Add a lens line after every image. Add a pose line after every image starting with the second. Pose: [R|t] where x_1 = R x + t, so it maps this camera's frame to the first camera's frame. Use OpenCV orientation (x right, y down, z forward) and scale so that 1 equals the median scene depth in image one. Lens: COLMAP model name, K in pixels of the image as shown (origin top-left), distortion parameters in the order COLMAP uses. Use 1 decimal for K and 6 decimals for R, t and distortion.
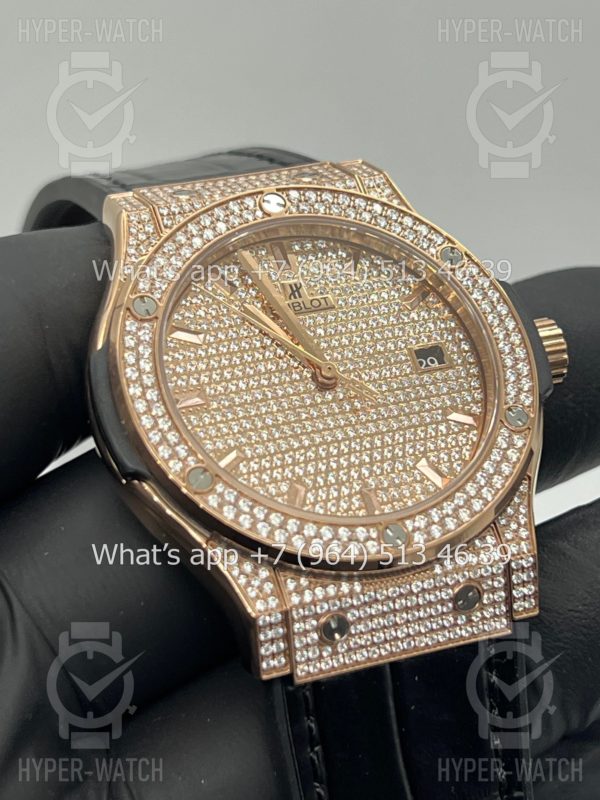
lens RADIAL K [[1866.9, 0, 297.0], [0, 1866.9, 406.4], [0, 0, 1]] dist [0.217124, 0.000000]
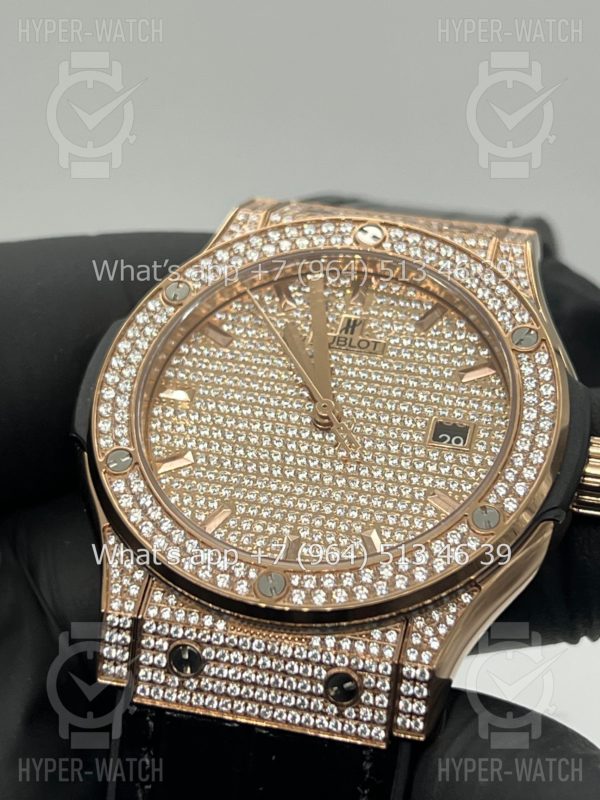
lens RADIAL K [[1866.9, 0, 293.3], [0, 1866.9, 393.1], [0, 0, 1]] dist [0.217124, 0.000000]
pose [[0.800741, 0.257435, -0.540871, 0.507155], [-0.319254, 0.947421, -0.021707, -0.001543], [0.506844, 0.190057, 0.840826, 0.224175]]
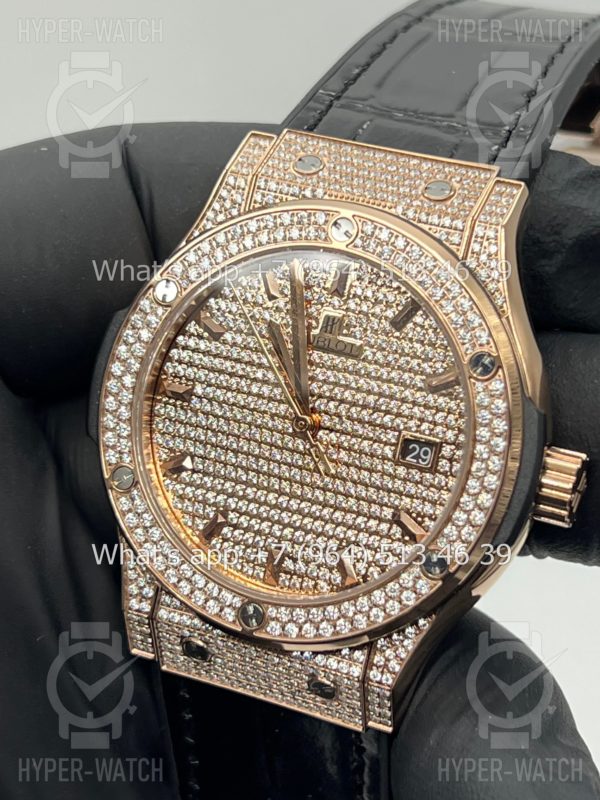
lens RADIAL K [[1866.9, 0, 313.2], [0, 1866.9, 407.7], [0, 0, 1]] dist [0.217124, 0.000000]
pose [[0.714447, 0.496874, -0.492627, 0.509455], [-0.198766, 0.819187, 0.537983, -0.565675], [0.670863, -0.286443, 0.684027, 0.340812]]
